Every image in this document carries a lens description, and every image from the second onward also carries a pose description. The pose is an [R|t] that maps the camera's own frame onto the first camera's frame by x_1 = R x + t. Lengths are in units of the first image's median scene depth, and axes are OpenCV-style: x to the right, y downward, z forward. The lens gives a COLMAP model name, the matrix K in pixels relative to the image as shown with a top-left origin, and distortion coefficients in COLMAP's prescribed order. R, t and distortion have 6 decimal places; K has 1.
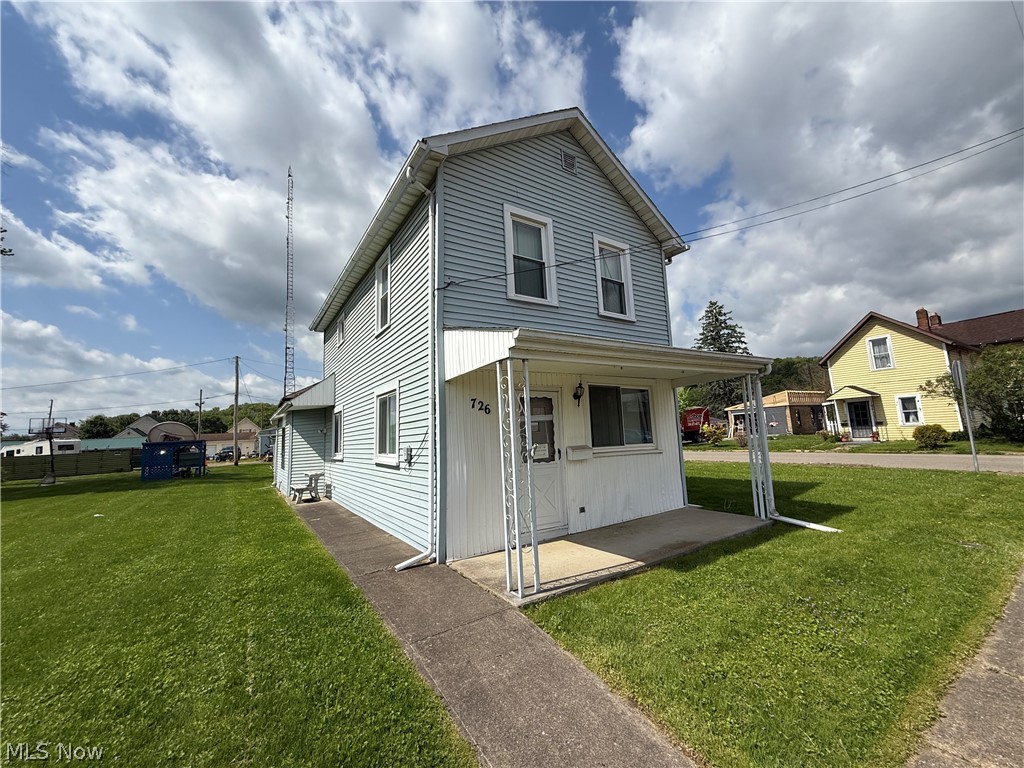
lens RADIAL K [[400.2, 0, 512.0], [0, 400.2, 384.0], [0, 0, 1]] dist [-0.007786, 0.000350]
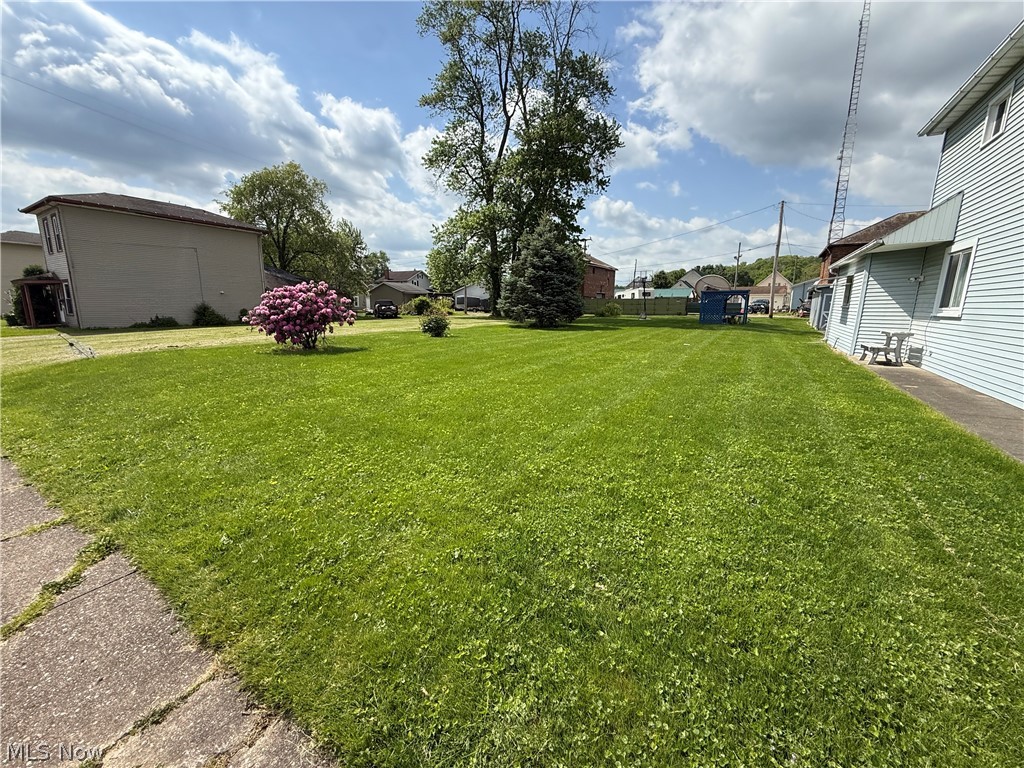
lens RADIAL K [[404.7, 0, 512.0], [0, 404.7, 384.0], [0, 0, 1]] dist [0.001935, 0.000095]
pose [[0.431898, 0.228538, -0.872488, -0.047724], [0.085342, 0.952669, 0.291786, 0.009855], [0.897876, -0.200481, 0.391952, -0.017204]]
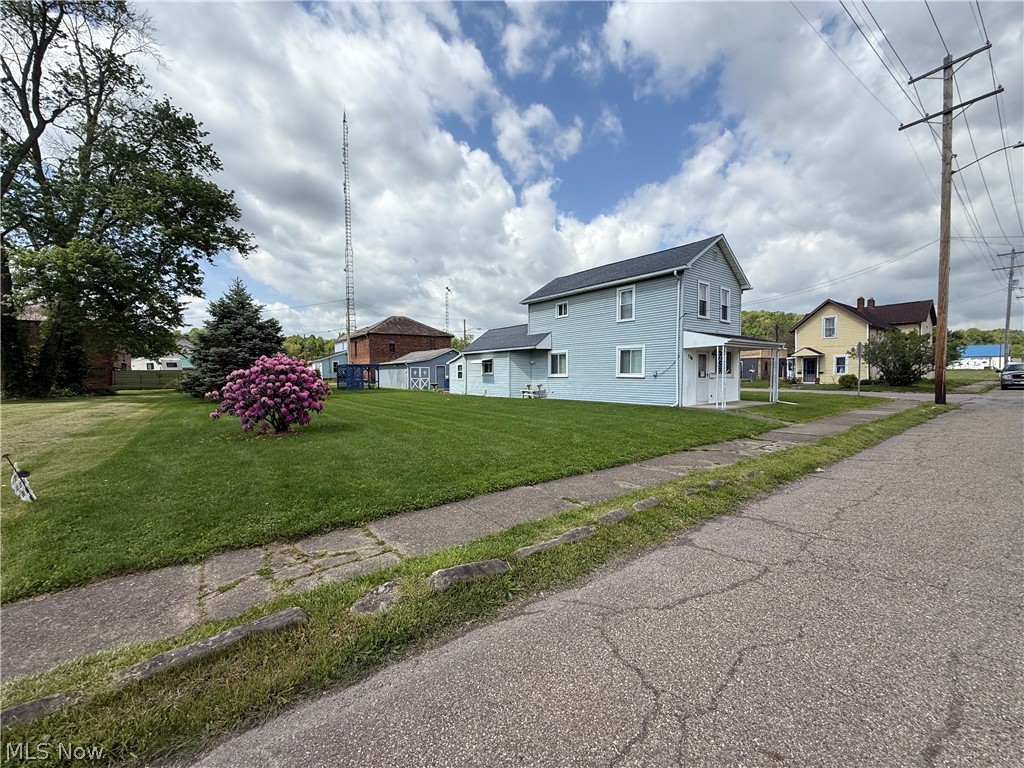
lens RADIAL K [[404.7, 0, 512.0], [0, 404.7, 384.0], [0, 0, 1]] dist [0.001935, 0.000095]
pose [[0.995205, 0.040603, 0.088985, -0.423730], [-0.053837, 0.986948, 0.151773, -0.033870], [-0.081661, -0.155836, 0.984402, -0.474305]]
